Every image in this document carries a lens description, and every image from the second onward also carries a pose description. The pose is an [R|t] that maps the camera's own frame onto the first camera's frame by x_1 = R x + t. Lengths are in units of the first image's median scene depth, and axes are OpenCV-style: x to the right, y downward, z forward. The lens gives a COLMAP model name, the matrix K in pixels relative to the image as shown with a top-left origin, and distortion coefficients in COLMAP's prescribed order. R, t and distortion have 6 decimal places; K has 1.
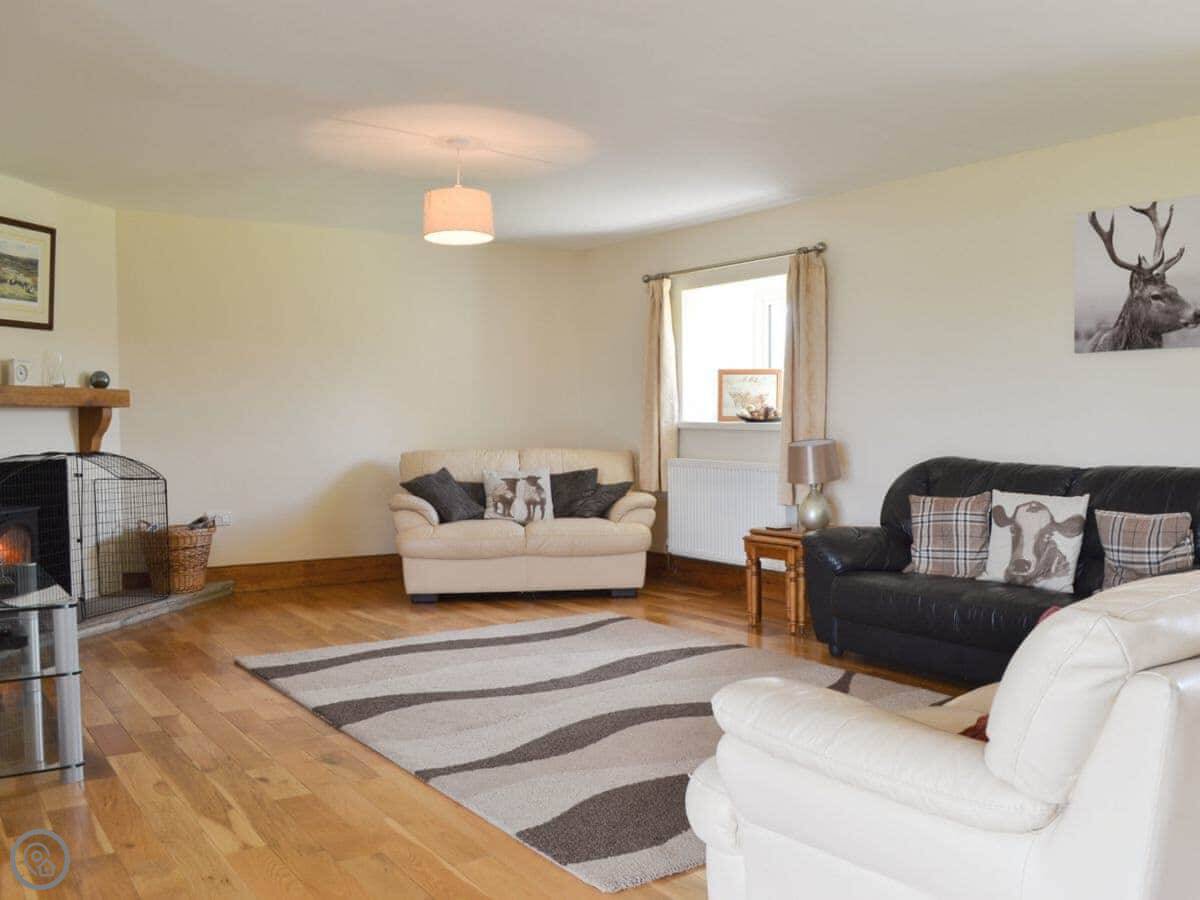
lens RADIAL K [[911.8, 0, 600.0], [0, 911.8, 450.0], [0, 0, 1]] dist [0.001234, 0.002091]
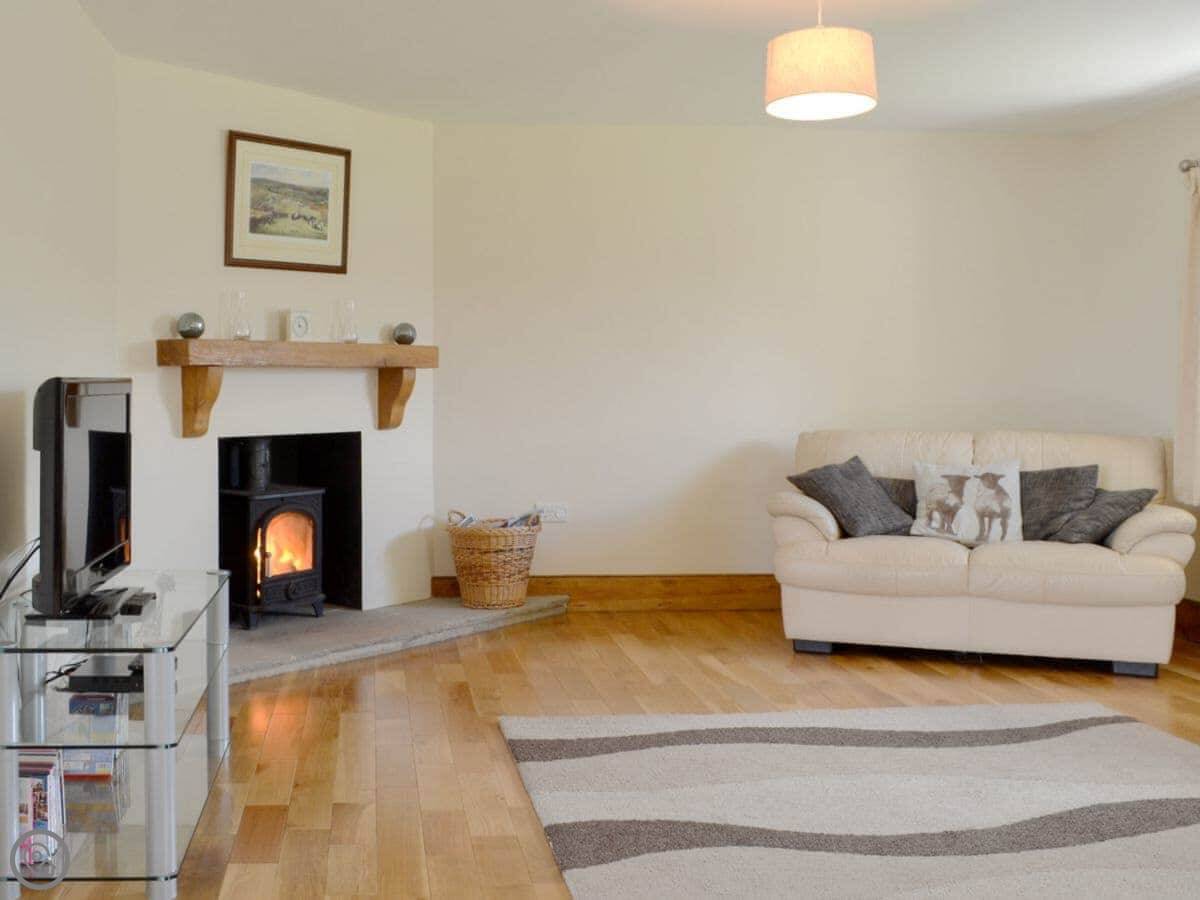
lens RADIAL K [[1137.7, 0, 601.0], [0, 1137.7, 381.9], [0, 0, 1]] dist [-0.029535, -0.005688]
pose [[0.893294, 0.007241, -0.449415, 0.047390], [-0.023123, 0.999287, -0.029862, -0.007319], [0.448878, 0.037068, 0.892824, 0.153636]]
